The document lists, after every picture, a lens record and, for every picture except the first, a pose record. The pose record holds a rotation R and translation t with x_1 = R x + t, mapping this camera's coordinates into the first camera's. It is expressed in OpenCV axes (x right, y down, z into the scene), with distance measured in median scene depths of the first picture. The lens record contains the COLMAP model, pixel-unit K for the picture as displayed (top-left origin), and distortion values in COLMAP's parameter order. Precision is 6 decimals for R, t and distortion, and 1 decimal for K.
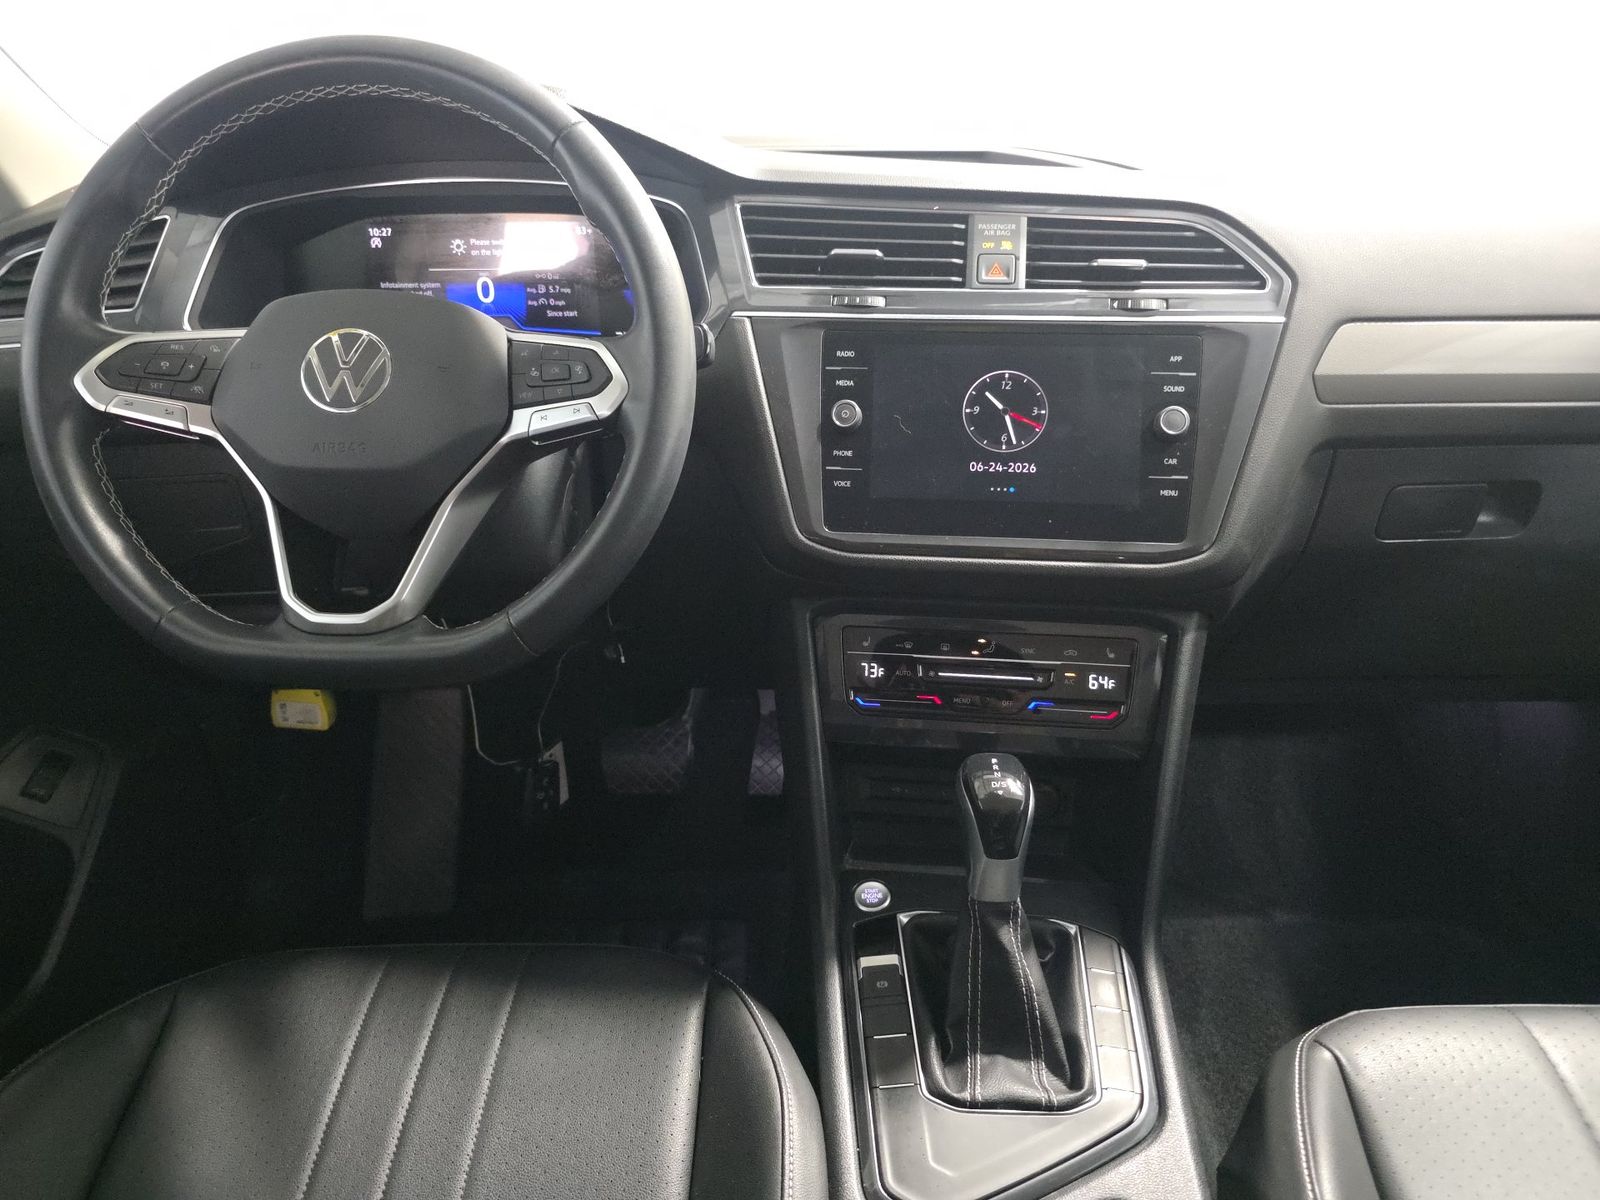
lens RADIAL K [[1080.7, 0, 800.0], [0, 1080.7, 600.0], [0, 0, 1]] dist [0.051740, -0.041271]
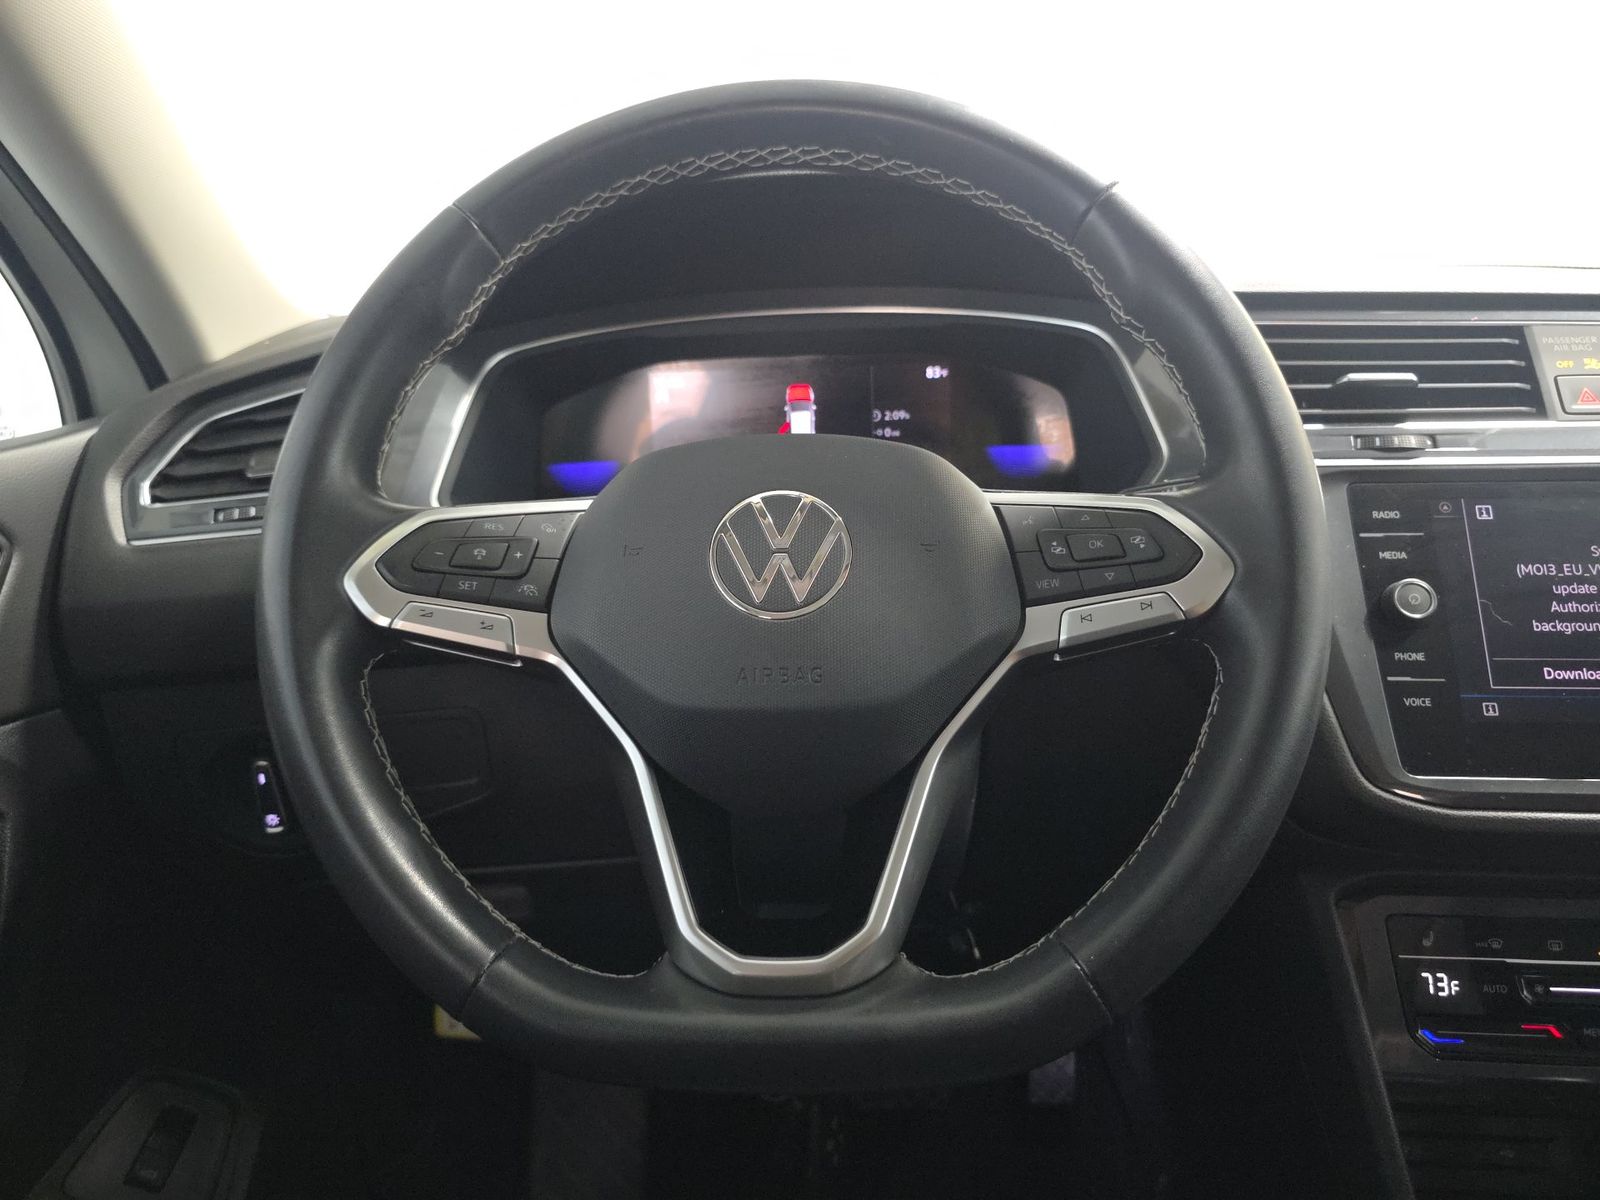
lens RADIAL K [[1083.1, 0, 799.4], [0, 1083.1, 560.6], [0, 0, 1]] dist [0.005341, -0.001257]
pose [[0.999681, -0.023964, -0.008007, -0.383986], [0.021841, 0.978933, -0.203011, -0.075675], [0.012704, 0.202771, 0.979144, 0.371664]]
